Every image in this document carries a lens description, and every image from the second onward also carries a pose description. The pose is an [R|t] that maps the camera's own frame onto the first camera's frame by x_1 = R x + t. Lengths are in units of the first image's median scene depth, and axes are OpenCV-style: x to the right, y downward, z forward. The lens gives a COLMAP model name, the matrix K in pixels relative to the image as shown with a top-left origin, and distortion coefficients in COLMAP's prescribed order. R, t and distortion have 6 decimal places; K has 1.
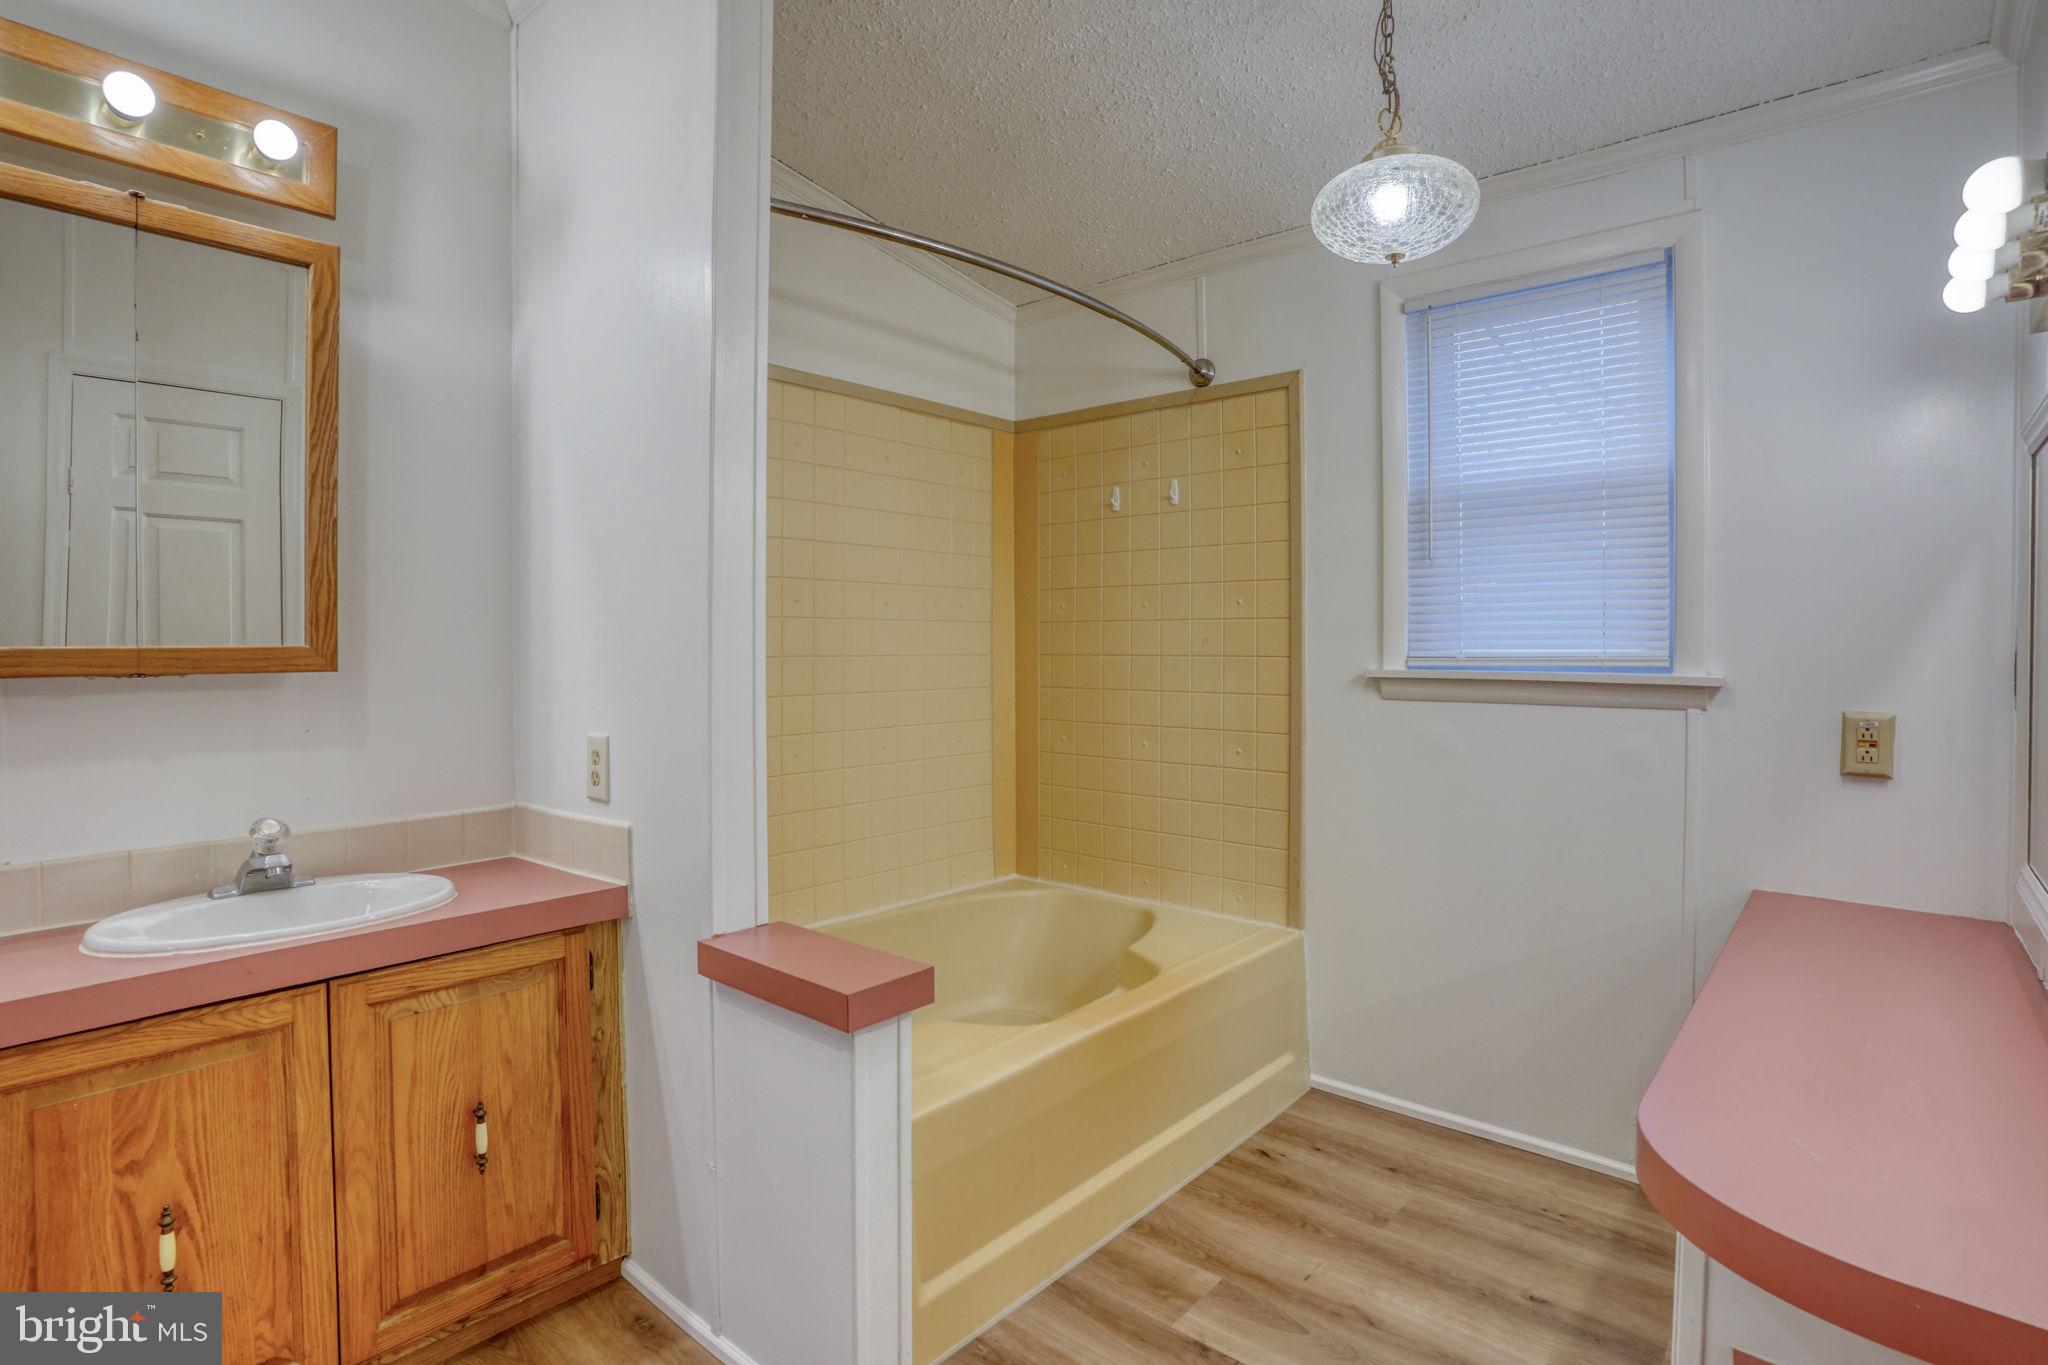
lens RADIAL K [[1028.4, 0, 958.3], [0, 1028.4, 651.2], [0, 0, 1]] dist [-0.074782, 0.024518]
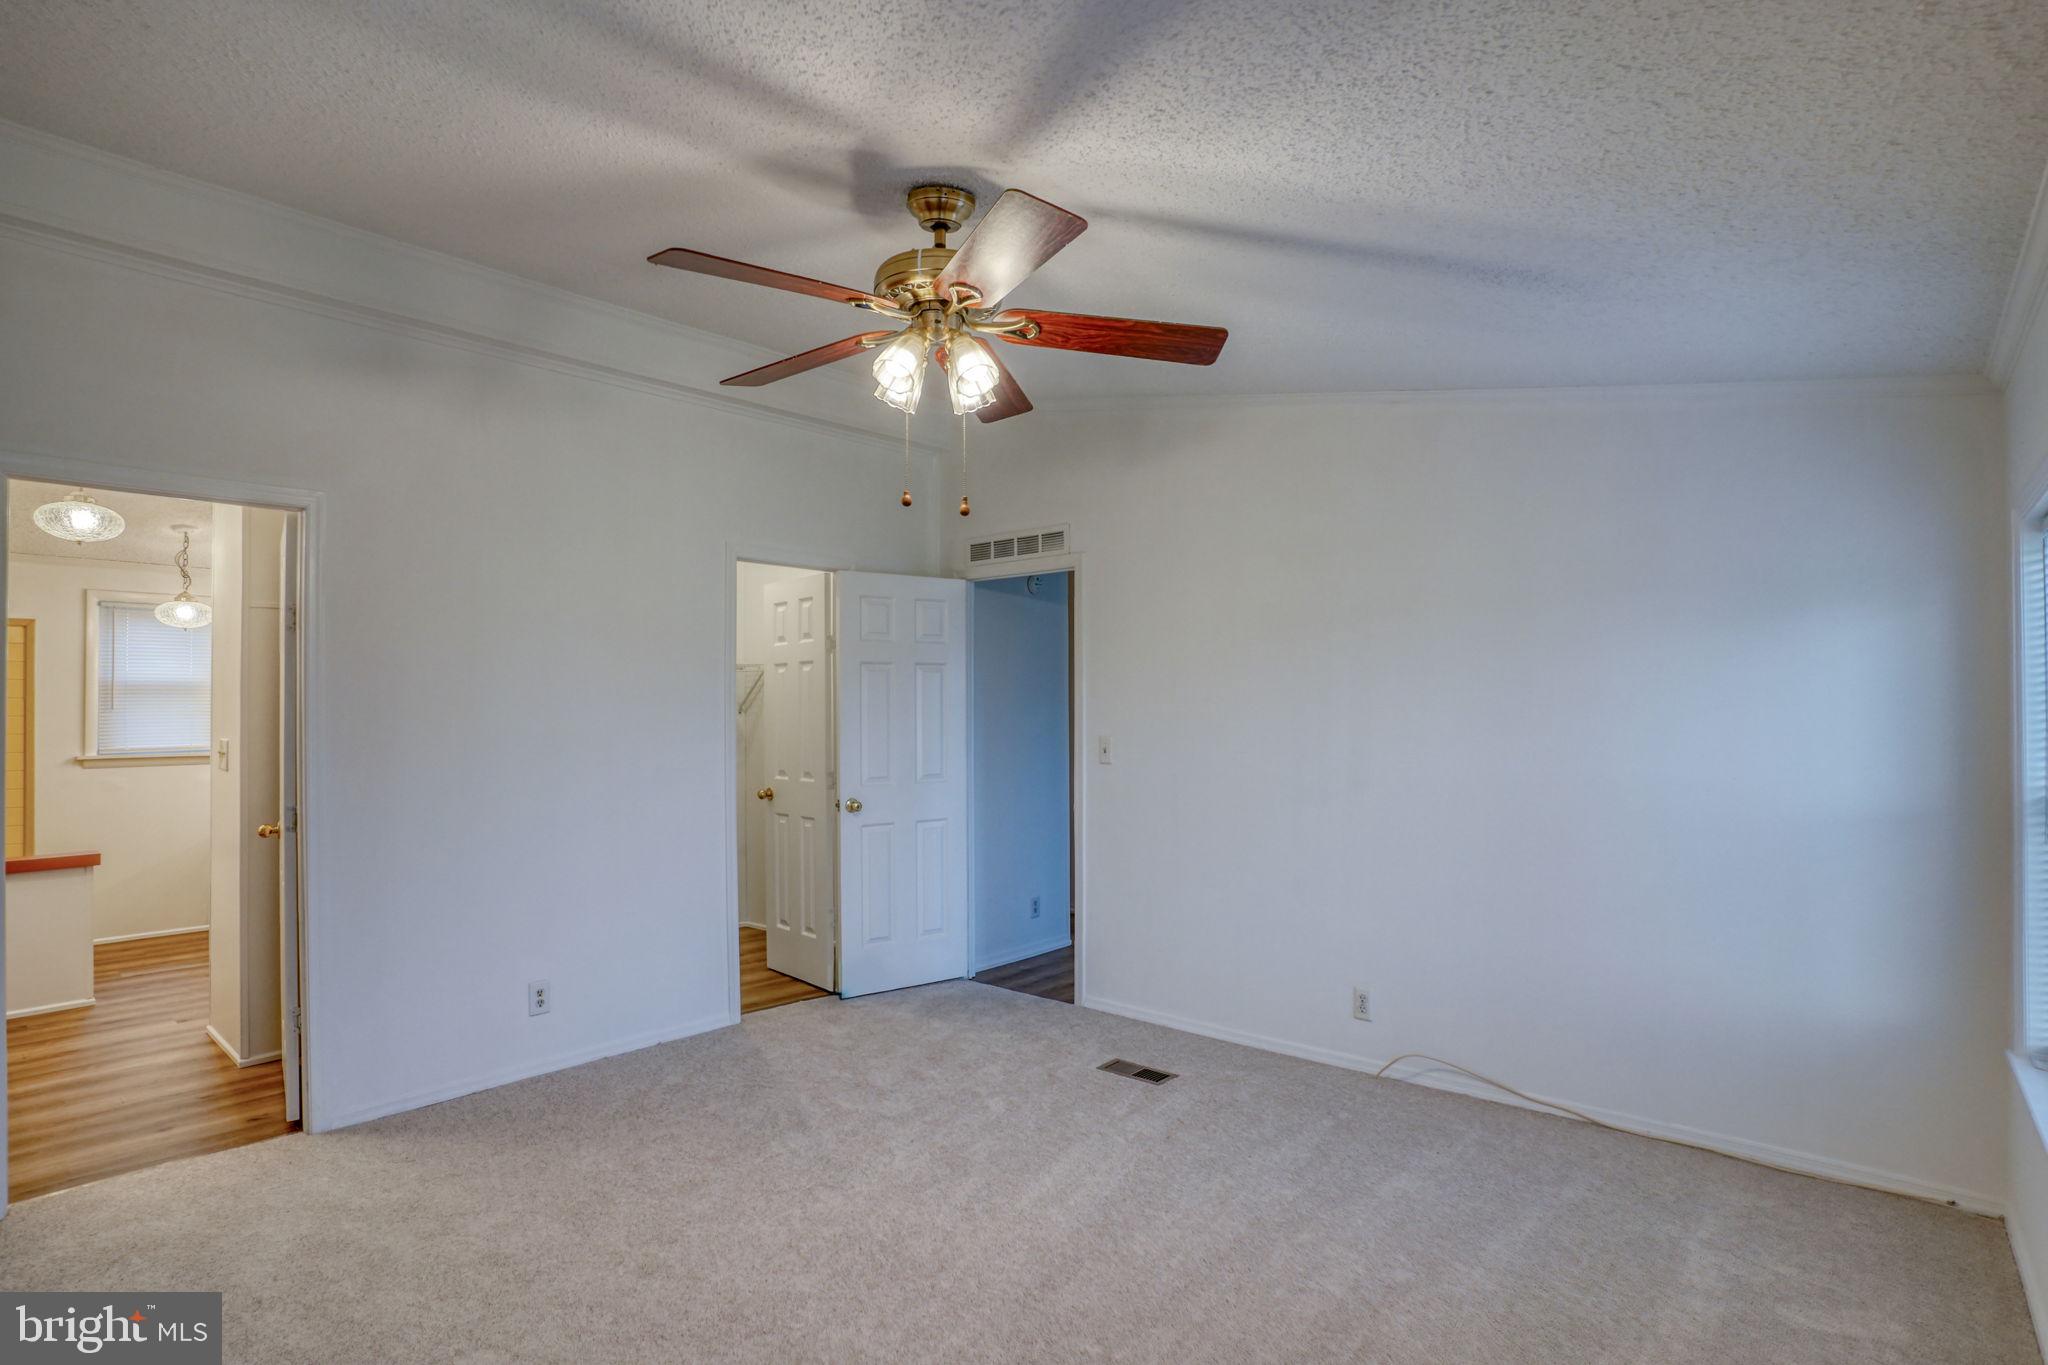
lens RADIAL K [[1067.2, 0, 1022.0], [0, 1067.2, 687.7], [0, 0, 1]] dist [-0.076913, 0.042011]
pose [[-0.014613, 0.008354, 0.999858, -2.439761], [0.009952, 0.999917, -0.008209, -0.120750], [-0.999844, 0.009831, -0.014695, -1.379227]]
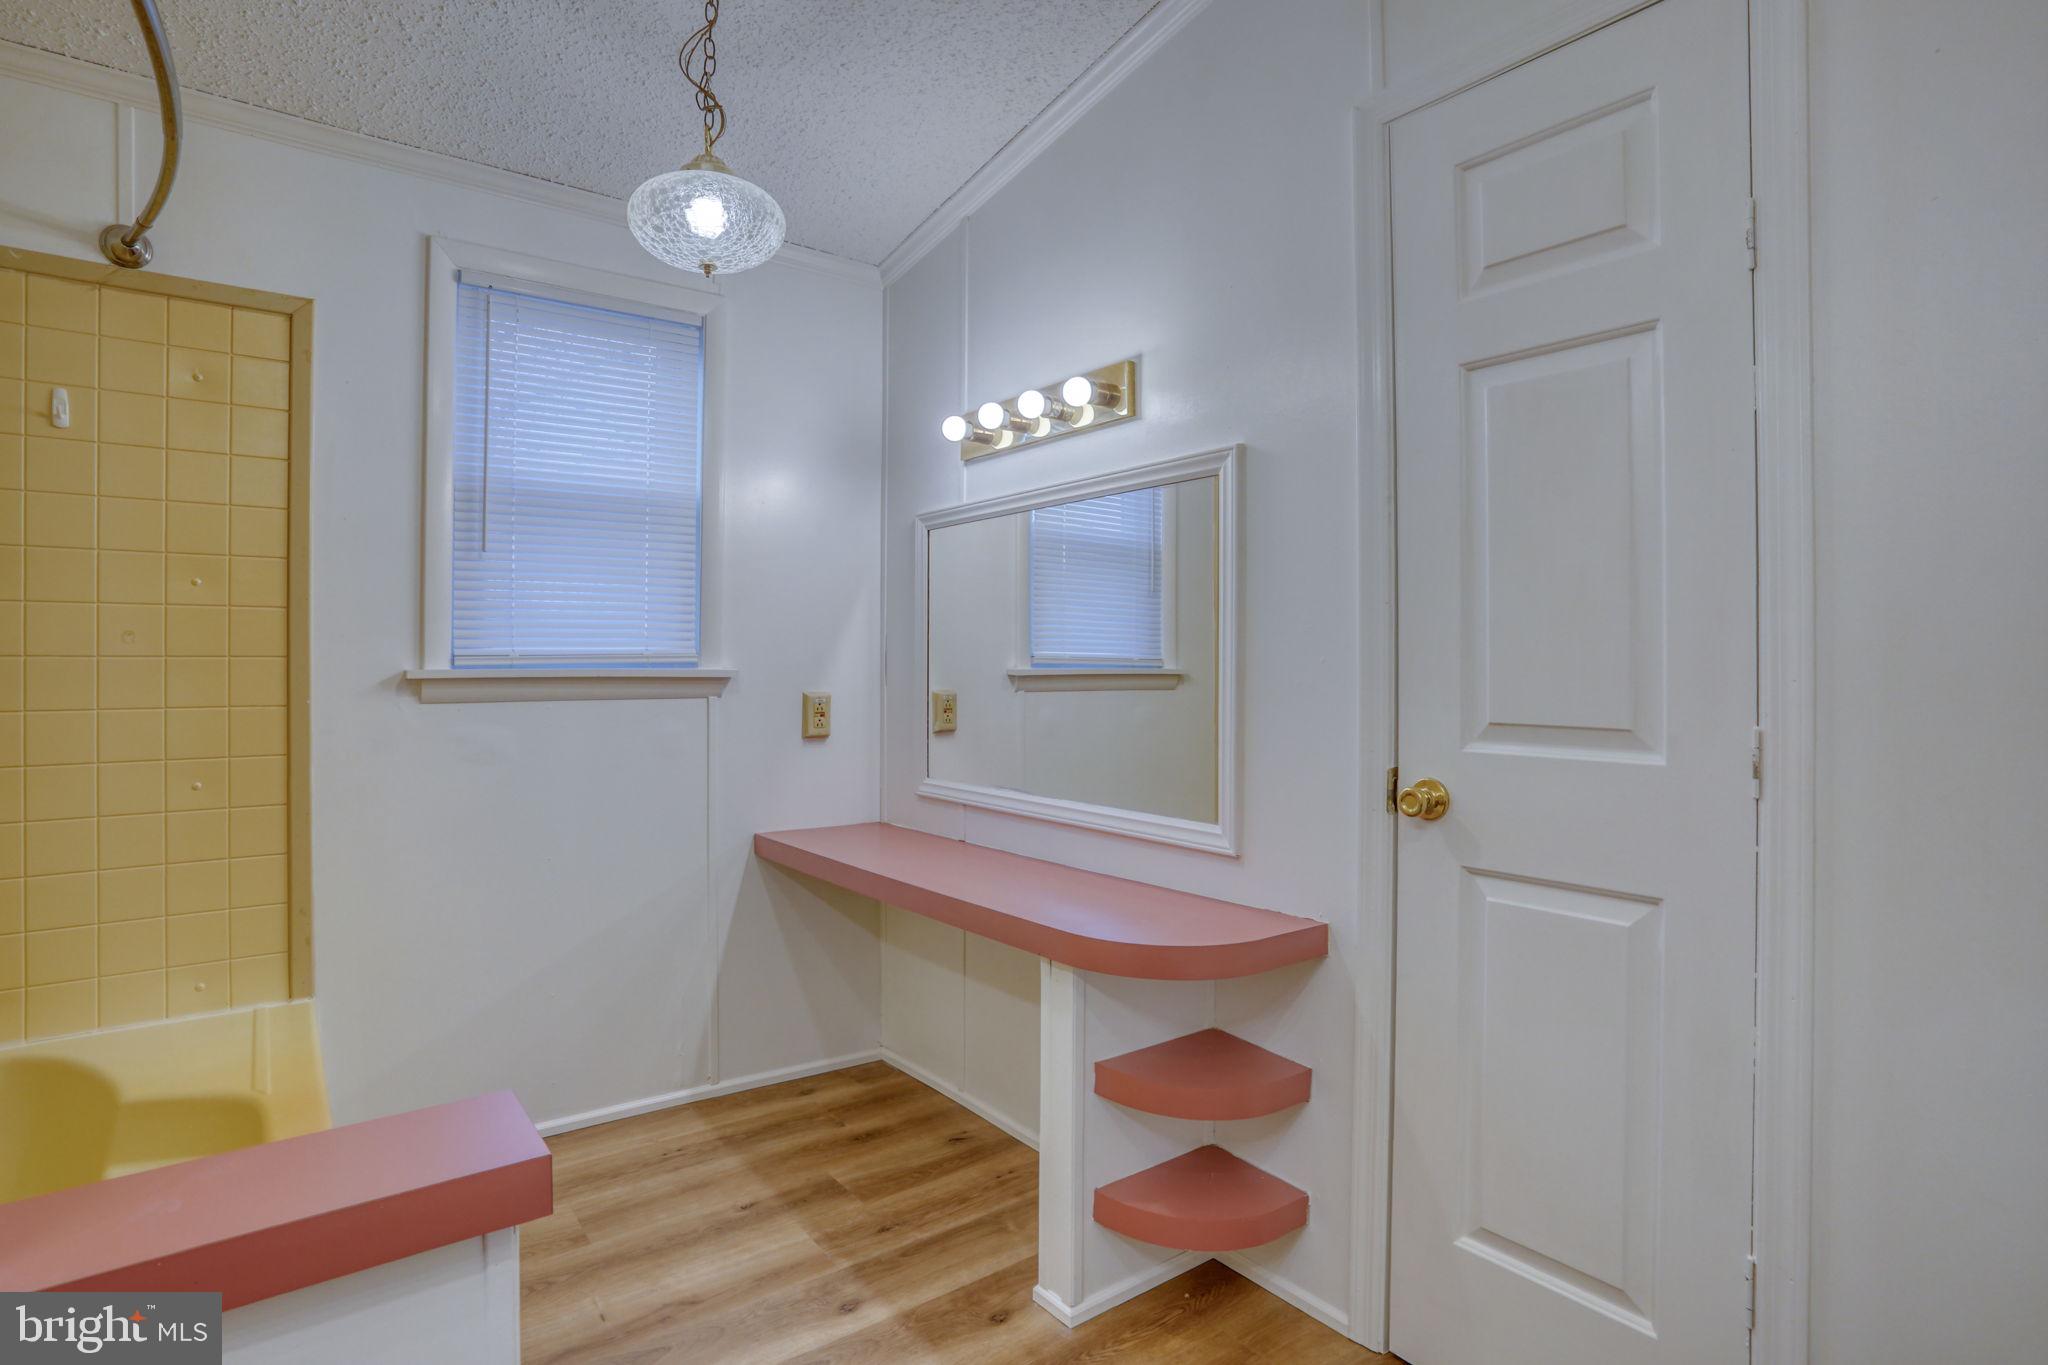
lens RADIAL K [[1050.8, 0, 1026.2], [0, 1050.8, 656.4], [0, 0, 1]] dist [-0.075535, 0.041150]
pose [[0.161786, 0.007383, 0.986798, -0.476350], [0.011140, 0.999895, -0.009308, 0.025268], [-0.986763, 0.012499, 0.161687, 0.408976]]
